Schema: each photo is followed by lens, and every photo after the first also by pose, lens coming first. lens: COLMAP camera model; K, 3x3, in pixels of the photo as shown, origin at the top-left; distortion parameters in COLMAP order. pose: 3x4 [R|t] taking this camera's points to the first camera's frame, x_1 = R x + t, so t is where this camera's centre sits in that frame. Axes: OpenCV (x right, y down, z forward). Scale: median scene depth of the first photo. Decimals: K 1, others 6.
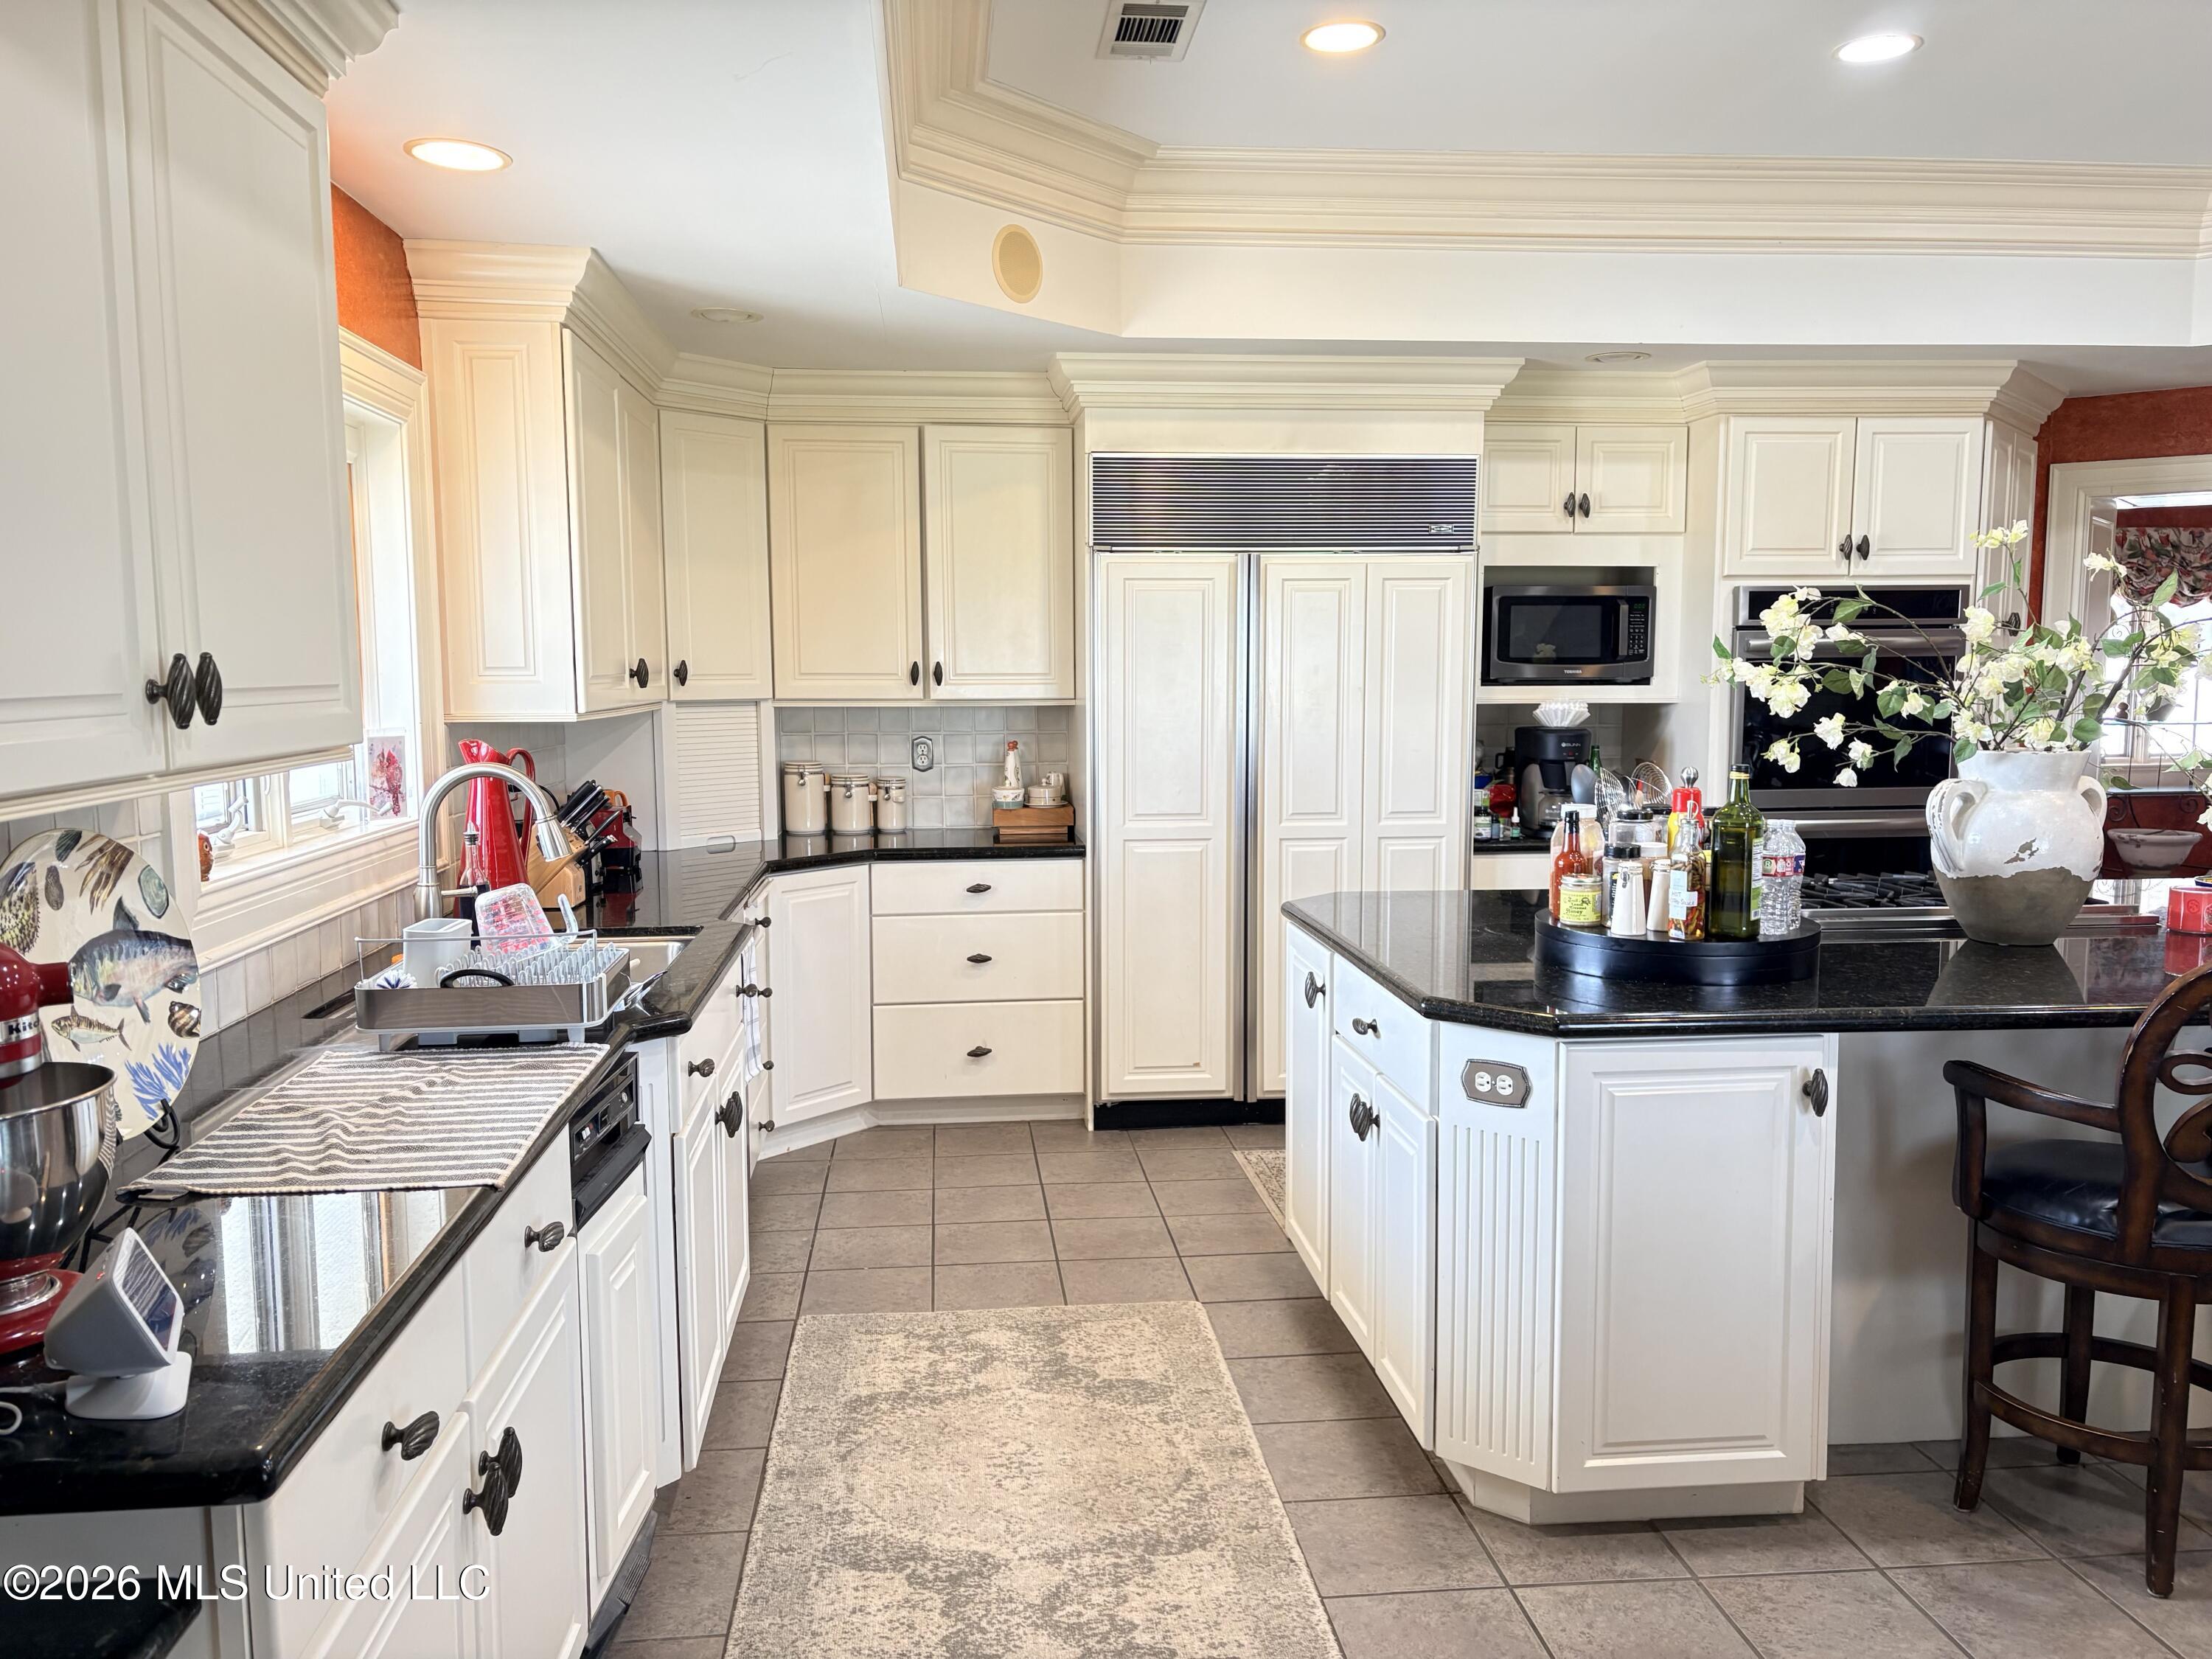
lens RADIAL K [[1685.7, 0, 1099.4], [0, 1685.7, 828.5], [0, 0, 1]] dist [0.014585, 0.010635]
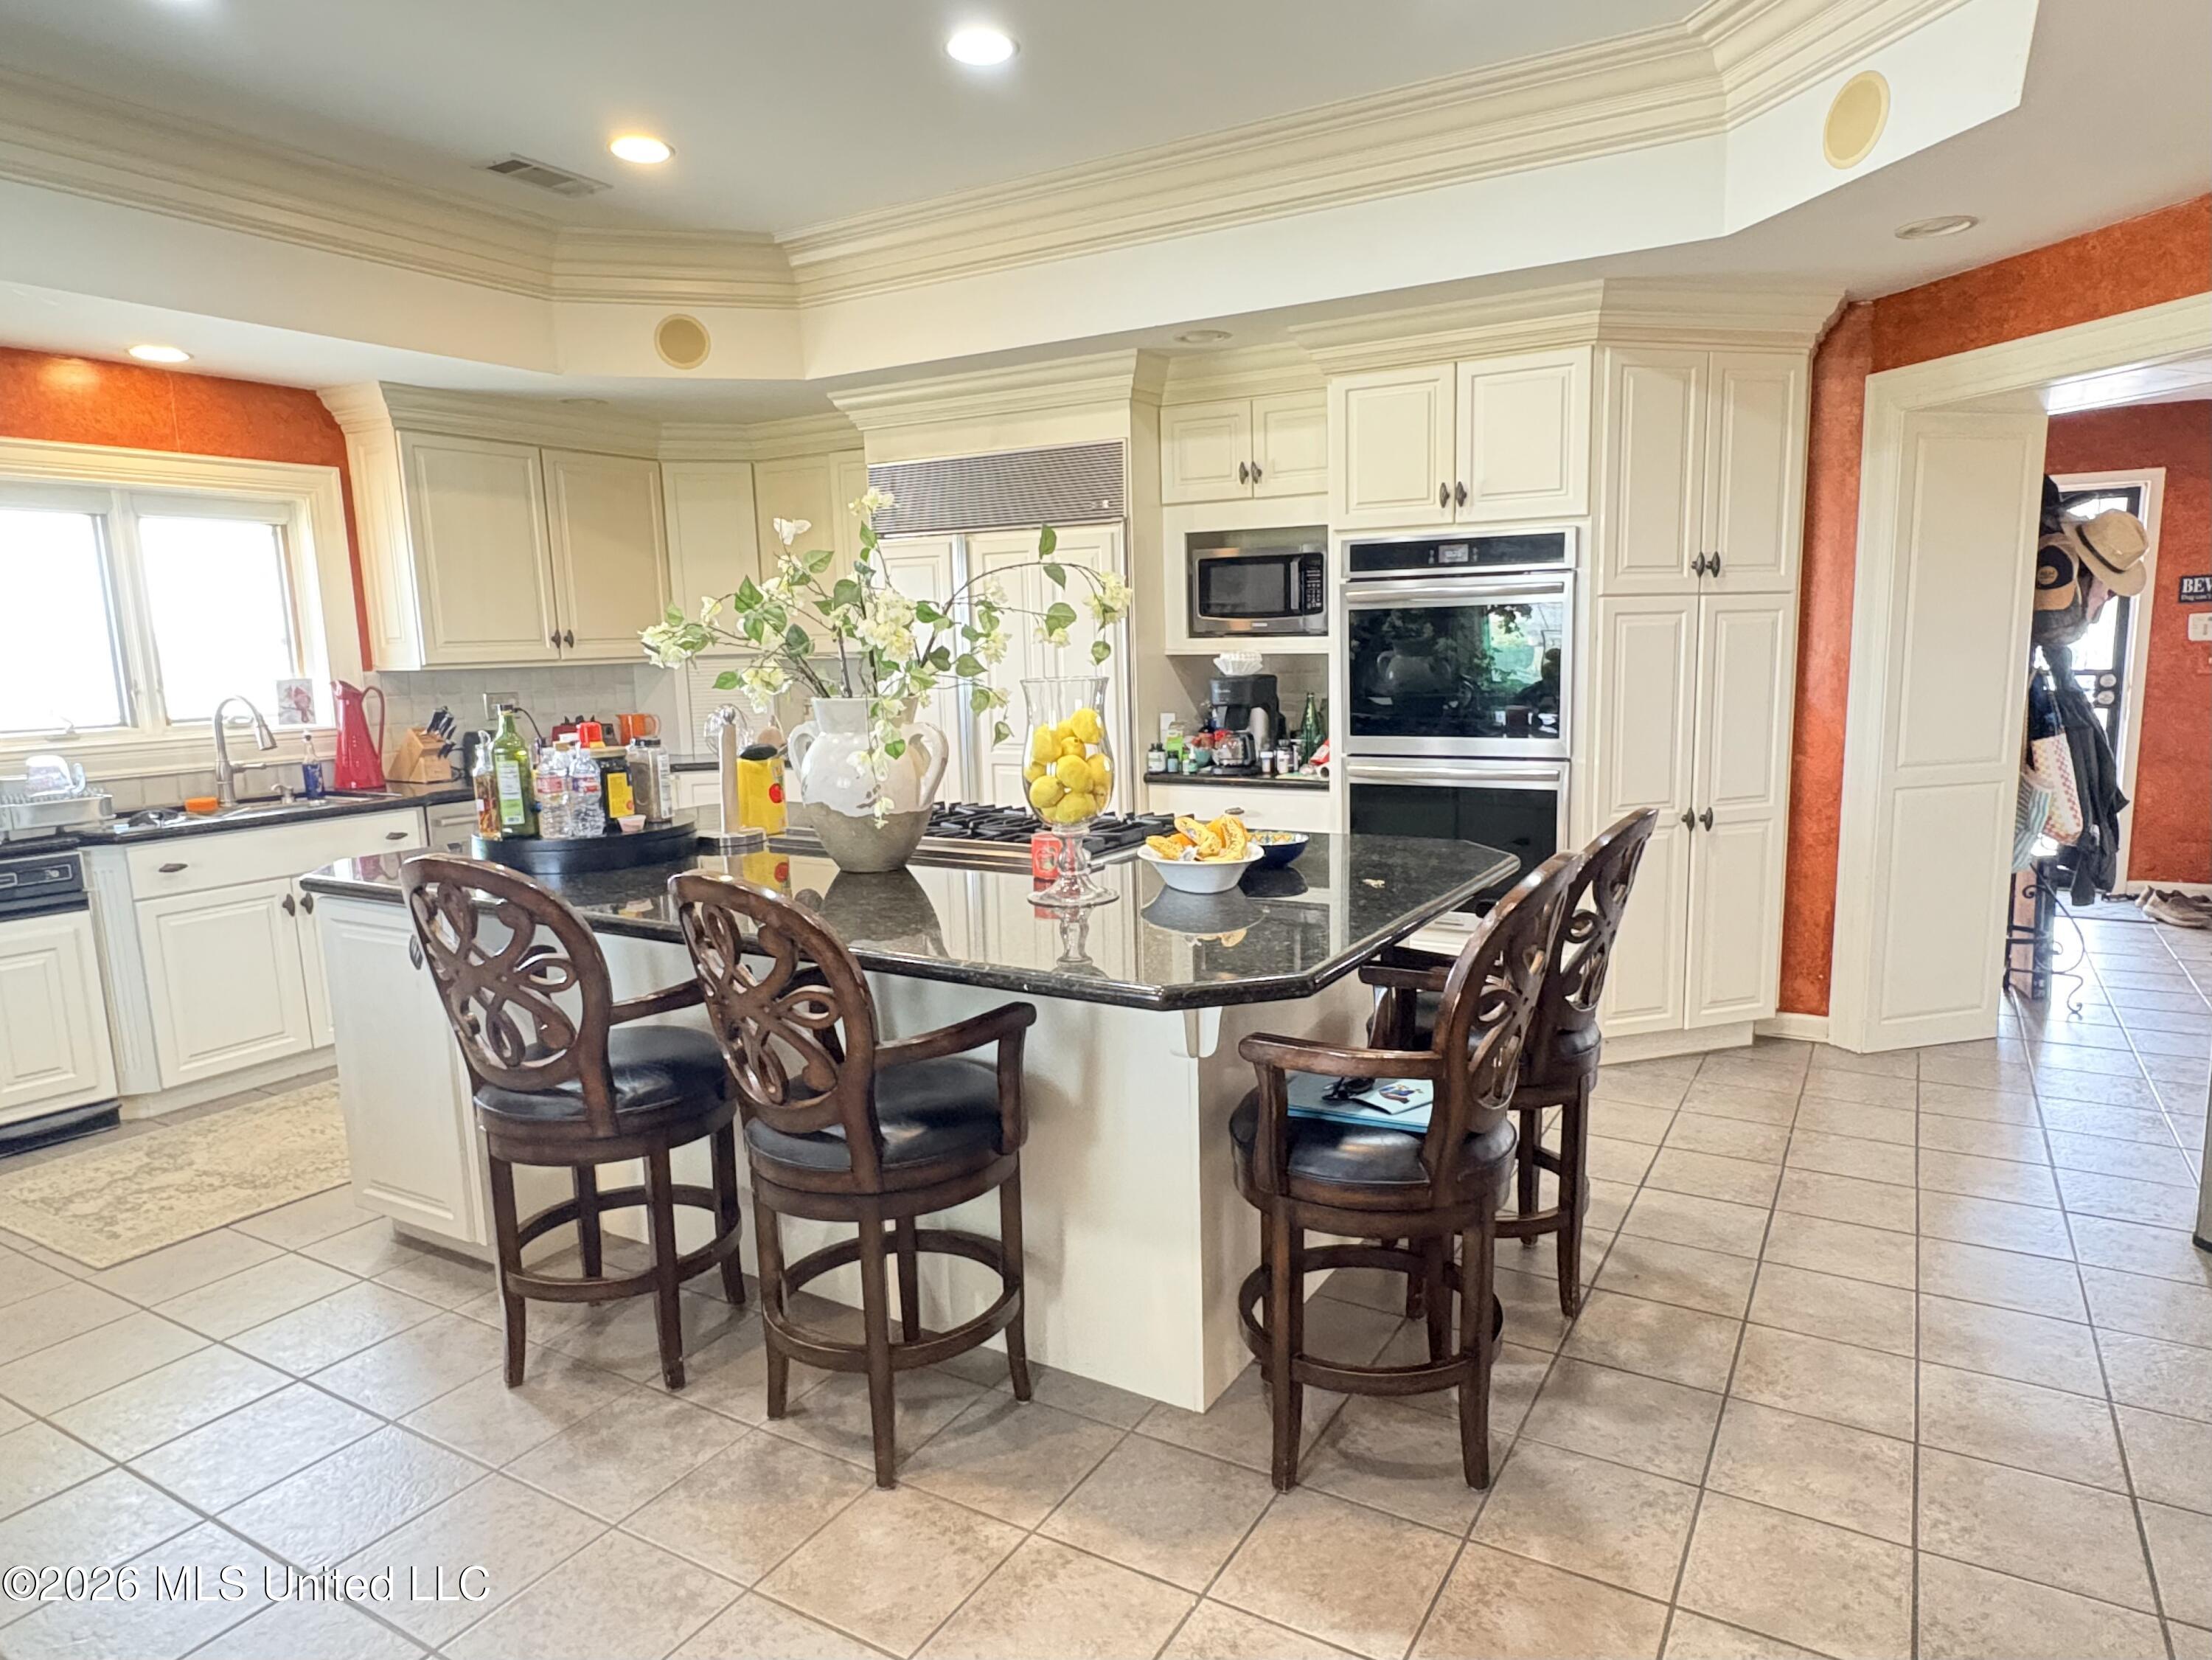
lens RADIAL K [[1345.2, 0, 1113.0], [0, 1345.2, 840.0], [0, 0, 1]] dist [0.002242, 0.000486]
pose [[0.815458, 0.074964, -0.573941, 0.753787], [-0.035800, 0.996212, 0.079253, -0.019742], [0.577708, -0.044080, 0.815053, 0.230434]]
